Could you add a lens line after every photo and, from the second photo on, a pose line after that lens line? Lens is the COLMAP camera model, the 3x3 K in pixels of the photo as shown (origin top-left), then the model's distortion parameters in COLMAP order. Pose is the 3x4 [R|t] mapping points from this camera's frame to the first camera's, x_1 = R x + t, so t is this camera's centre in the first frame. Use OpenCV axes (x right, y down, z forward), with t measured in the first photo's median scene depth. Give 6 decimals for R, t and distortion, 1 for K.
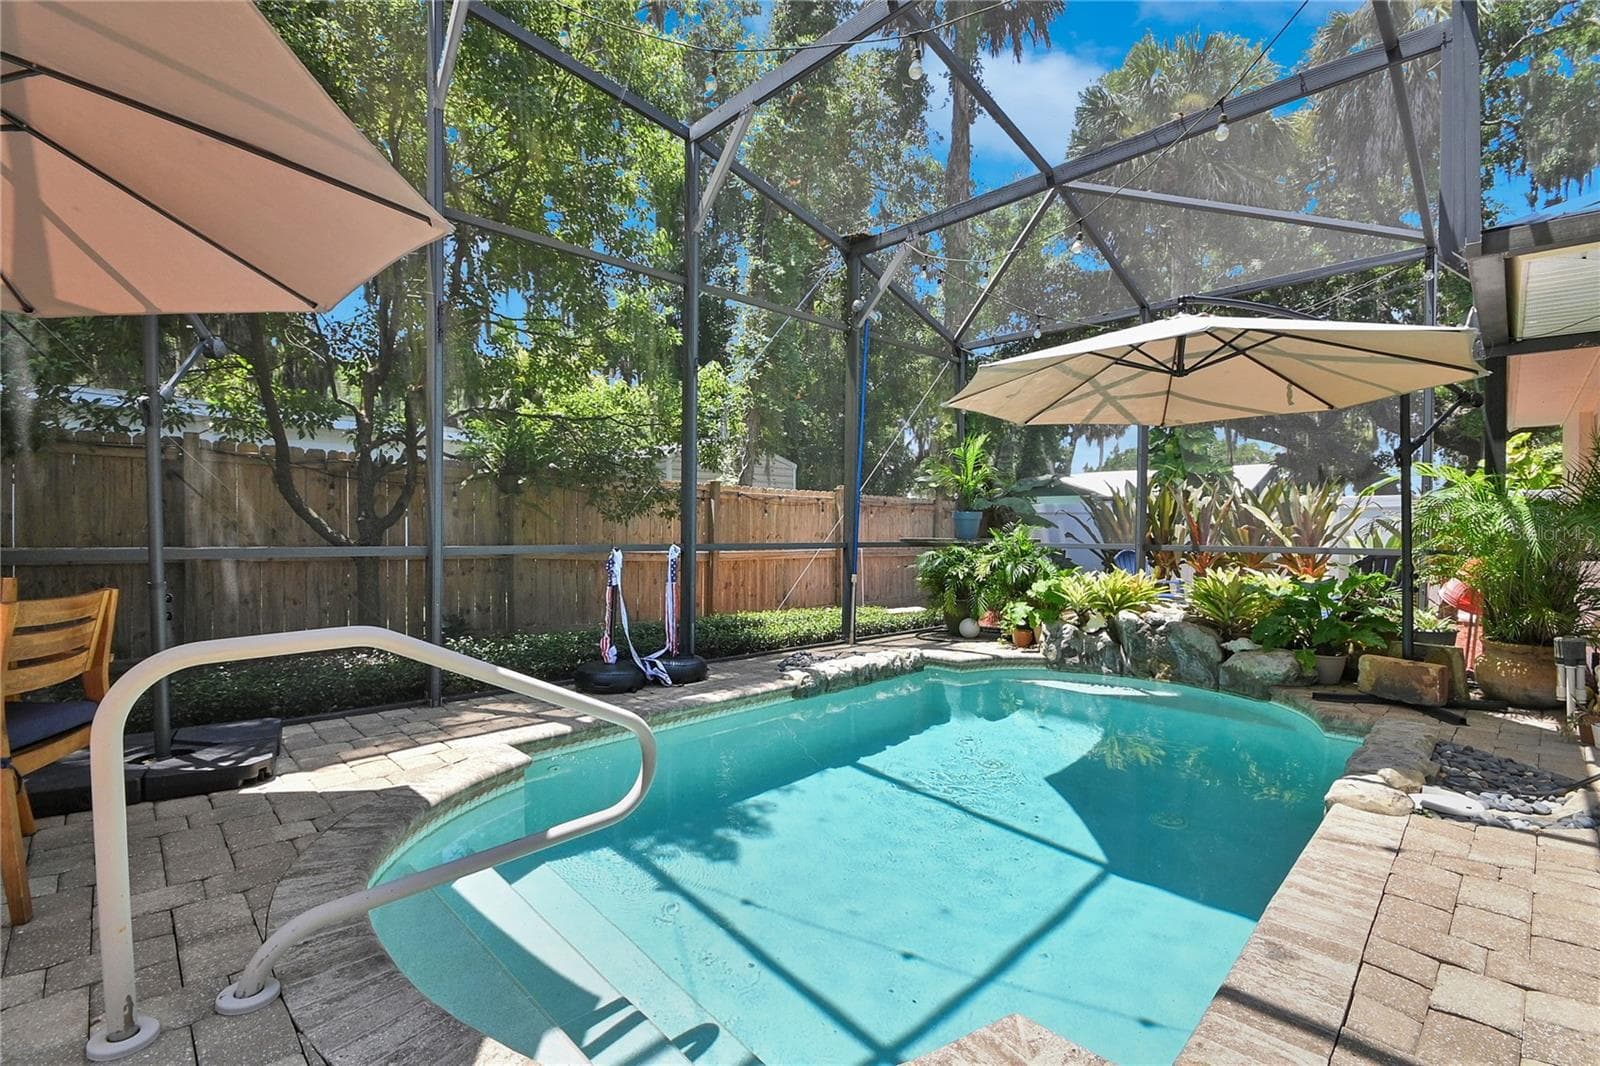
lens RADIAL K [[714.1, 0, 793.0], [0, 714.1, 538.9], [0, 0, 1]] dist [0.003403, -0.008374]
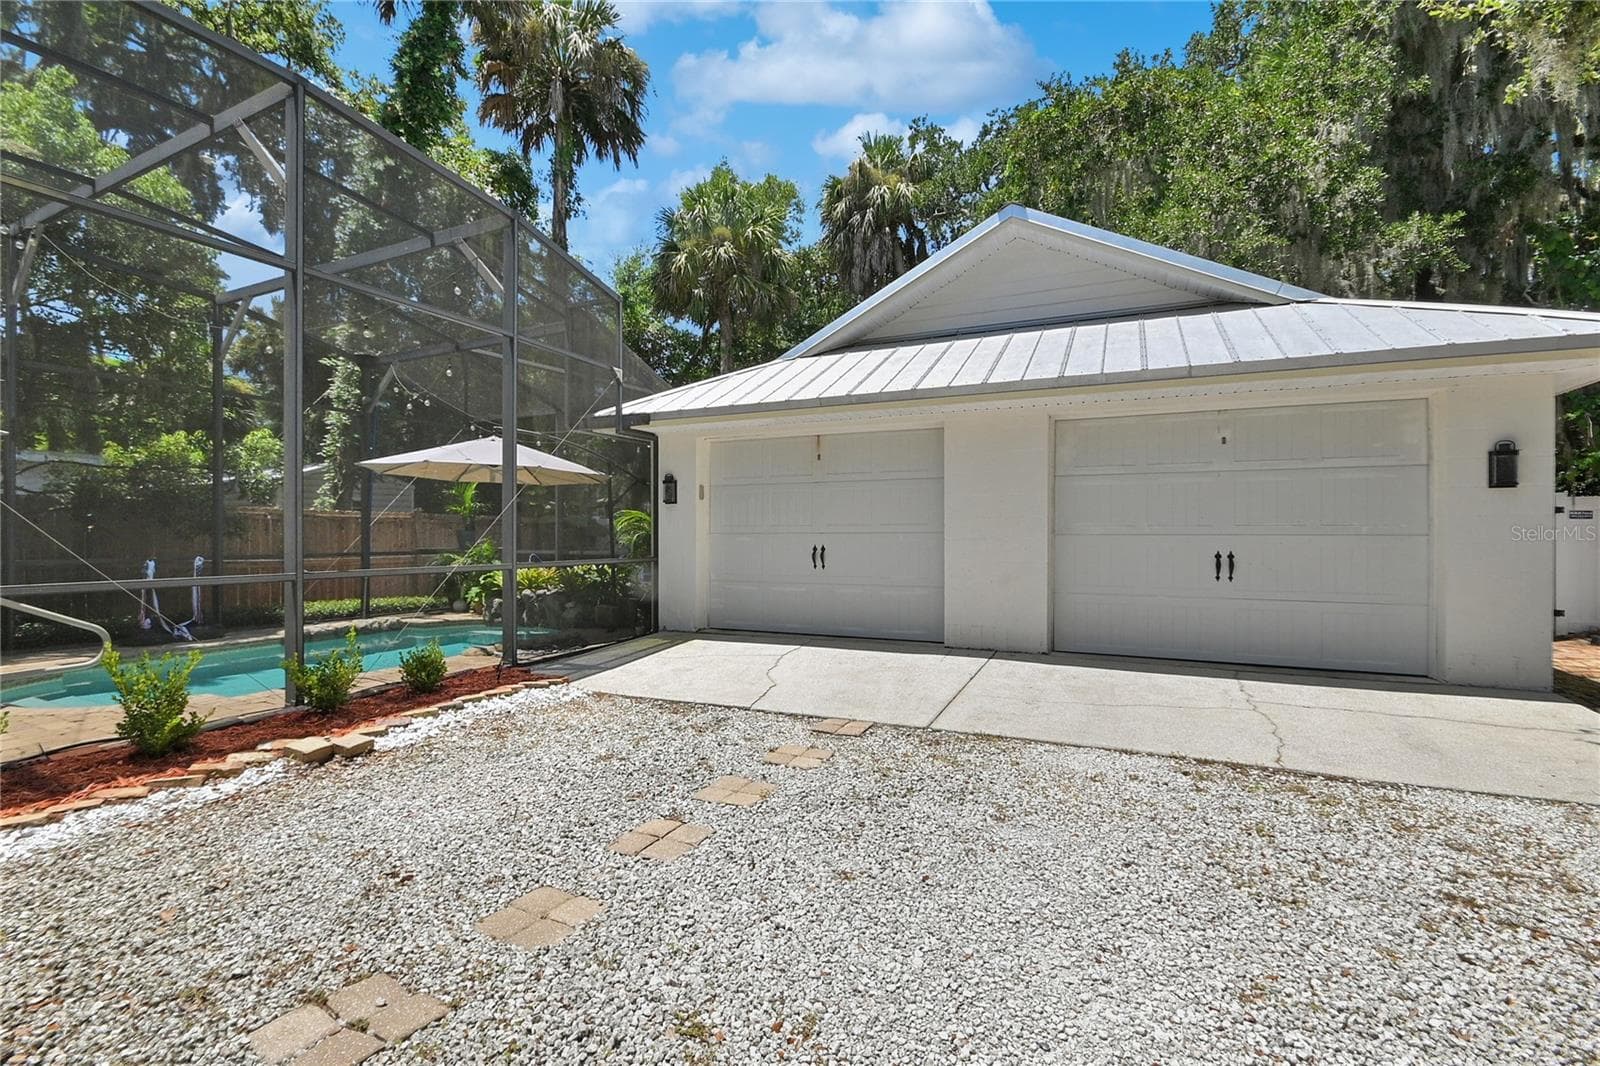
lens RADIAL K [[714.1, 0, 793.0], [0, 714.1, 538.9], [0, 0, 1]] dist [0.003403, -0.008374]
pose [[0.940231, -0.007799, 0.340448, 0.448694], [0.008858, 0.999960, -0.001557, -0.013965], [-0.340422, 0.004480, 0.940262, -0.801250]]
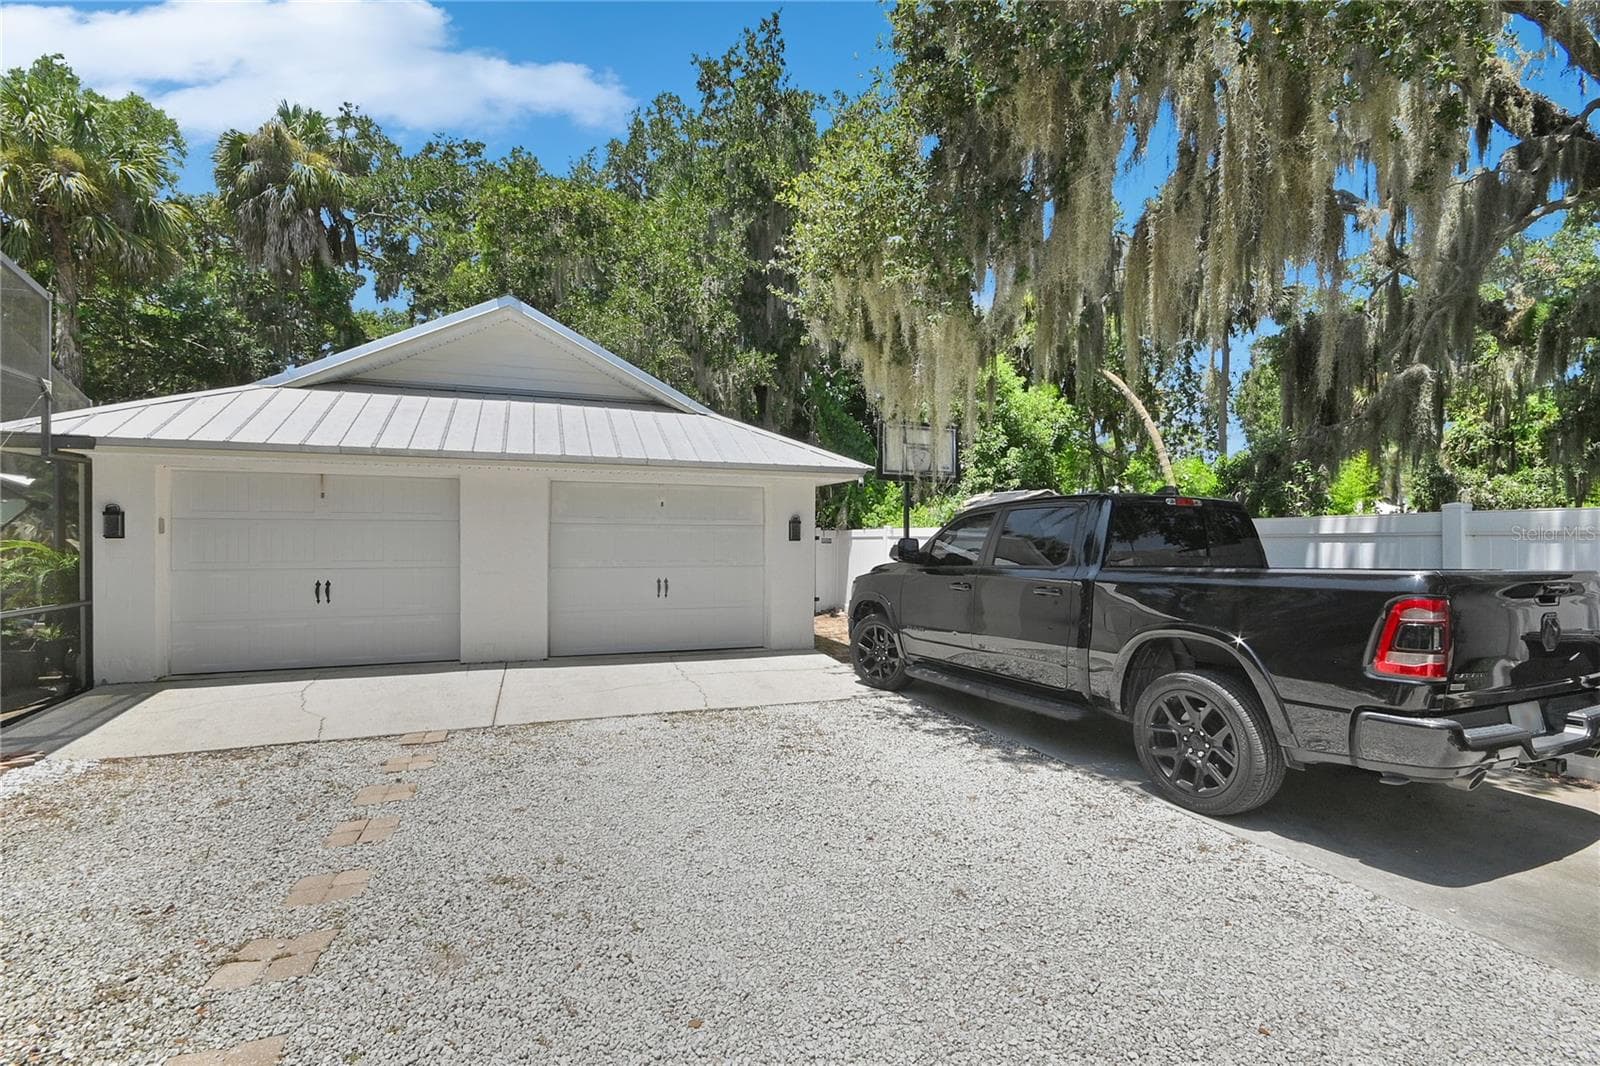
lens RADIAL K [[714.1, 0, 793.0], [0, 714.1, 538.9], [0, 0, 1]] dist [0.003403, -0.008374]
pose [[0.420627, -0.007829, 0.907200, 0.118206], [0.005931, 0.999965, 0.005879, -0.080040], [-0.907214, 0.002907, 0.420659, -0.945209]]
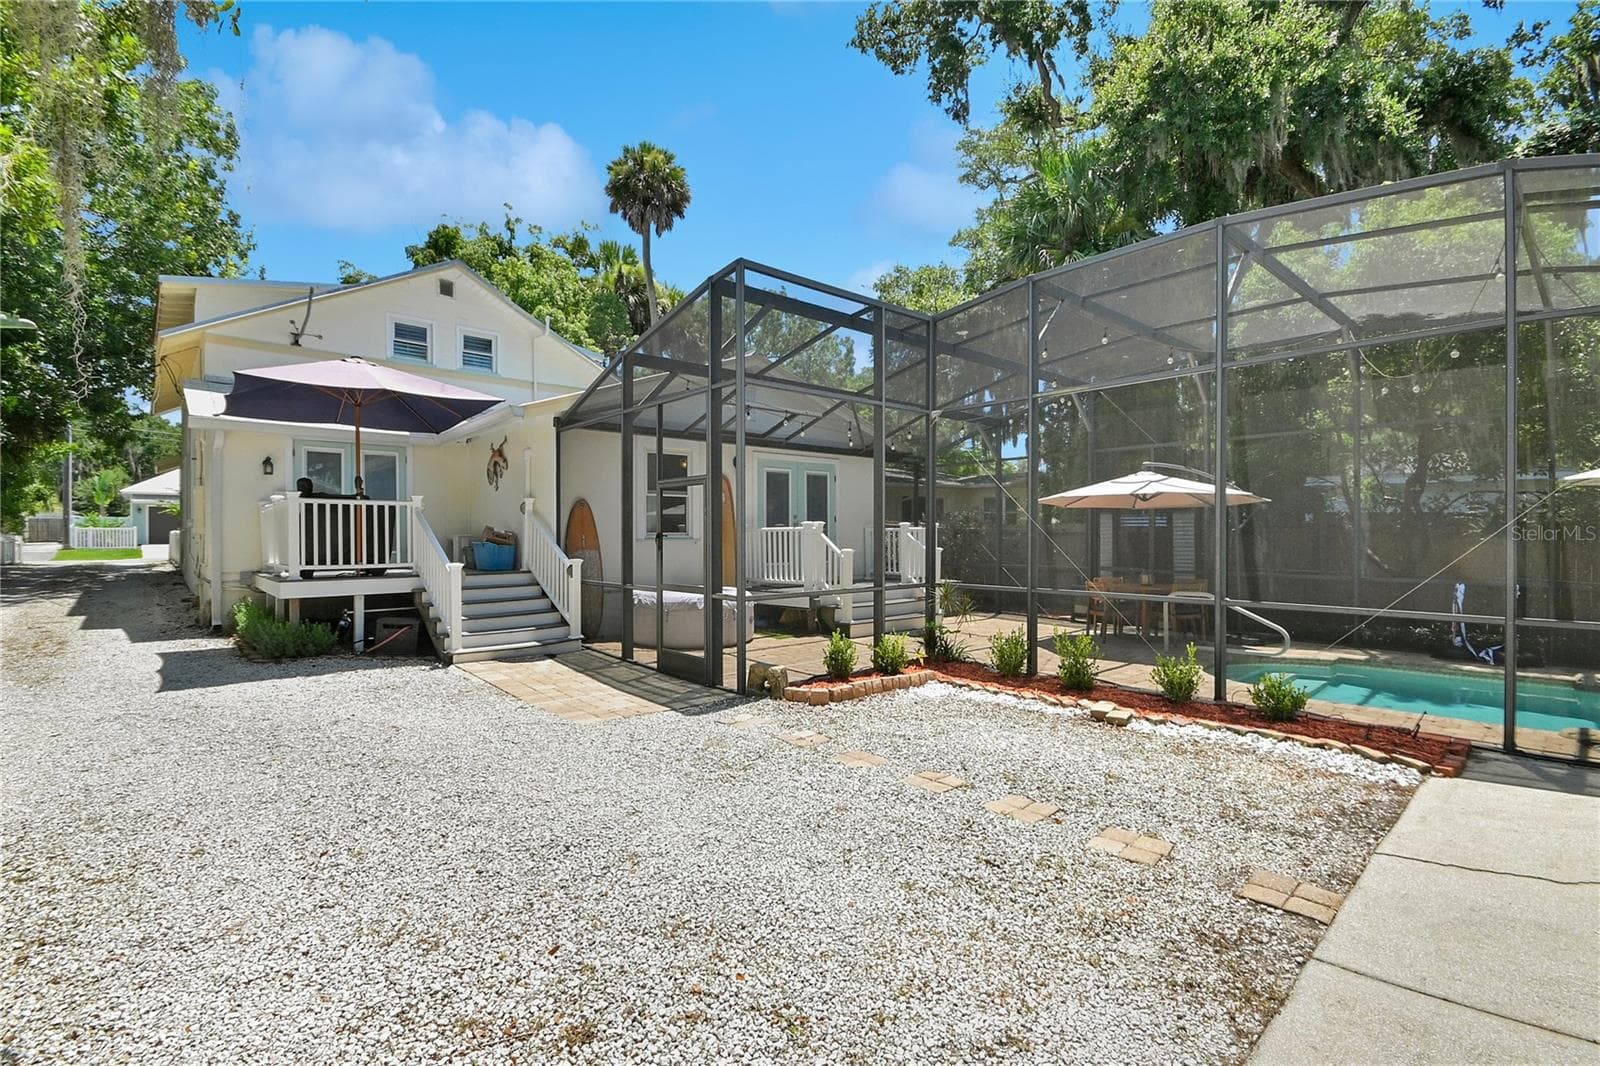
lens RADIAL K [[714.1, 0, 793.0], [0, 714.1, 538.9], [0, 0, 1]] dist [0.003403, -0.008374]
pose [[-0.049220, -0.002398, -0.998785, 1.238272], [-0.006893, 0.999974, -0.002061, -0.062719], [0.998764, 0.006784, -0.049236, -0.451946]]
